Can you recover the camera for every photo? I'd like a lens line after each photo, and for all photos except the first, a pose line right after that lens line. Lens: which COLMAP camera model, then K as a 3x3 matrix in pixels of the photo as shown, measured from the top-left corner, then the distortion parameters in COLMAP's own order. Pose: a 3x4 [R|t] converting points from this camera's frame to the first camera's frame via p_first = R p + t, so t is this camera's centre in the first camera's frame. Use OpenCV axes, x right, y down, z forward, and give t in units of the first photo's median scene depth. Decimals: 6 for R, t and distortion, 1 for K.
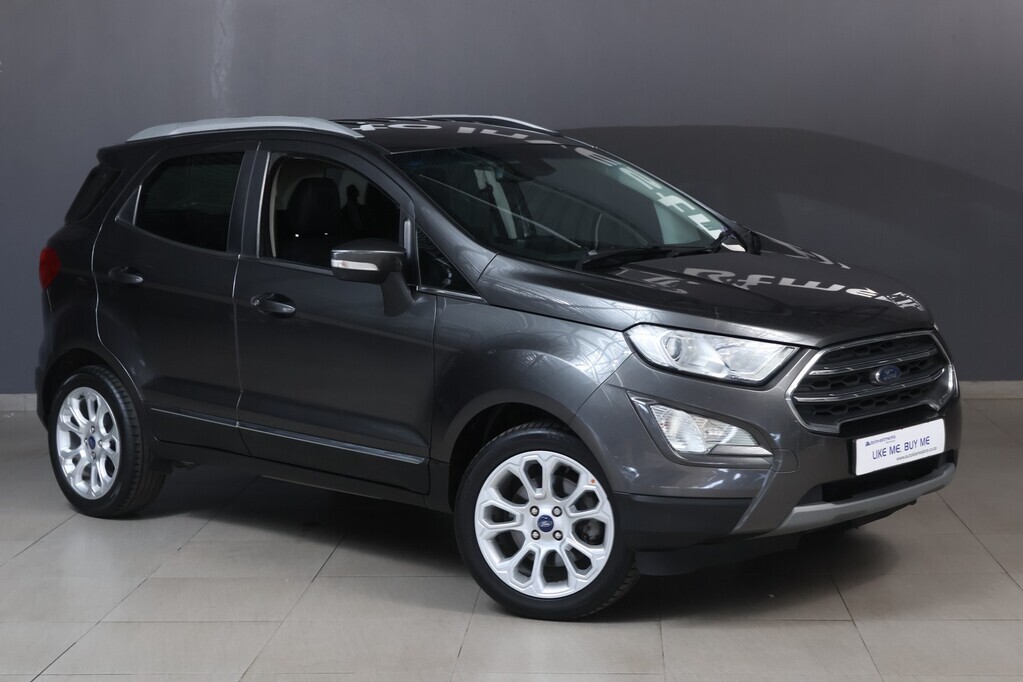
lens RADIAL K [[1816.4, 0, 514.1], [0, 1816.4, 339.1], [0, 0, 1]] dist [0.026089, 0.000000]
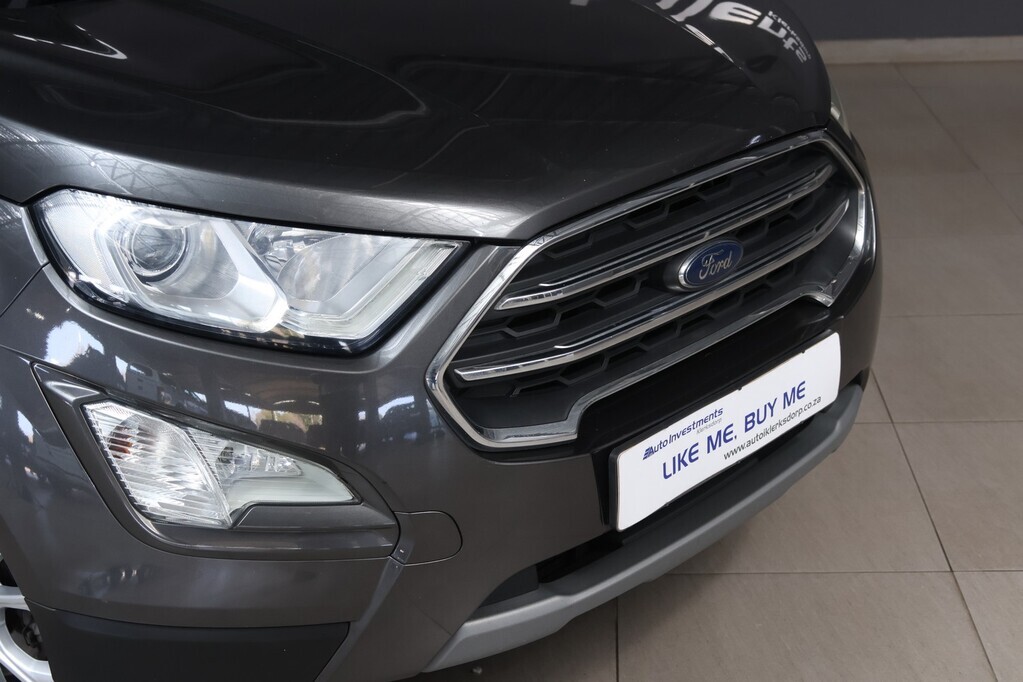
lens RADIAL K [[1523.7, 0, 523.7], [0, 1523.7, 294.6], [0, 0, 1]] dist [-0.022463, 0.000000]
pose [[0.999886, -0.014451, 0.004408, 0.162192], [0.012803, 0.965362, 0.260600, -0.068055], [-0.008022, -0.260514, 0.965437, 0.662301]]
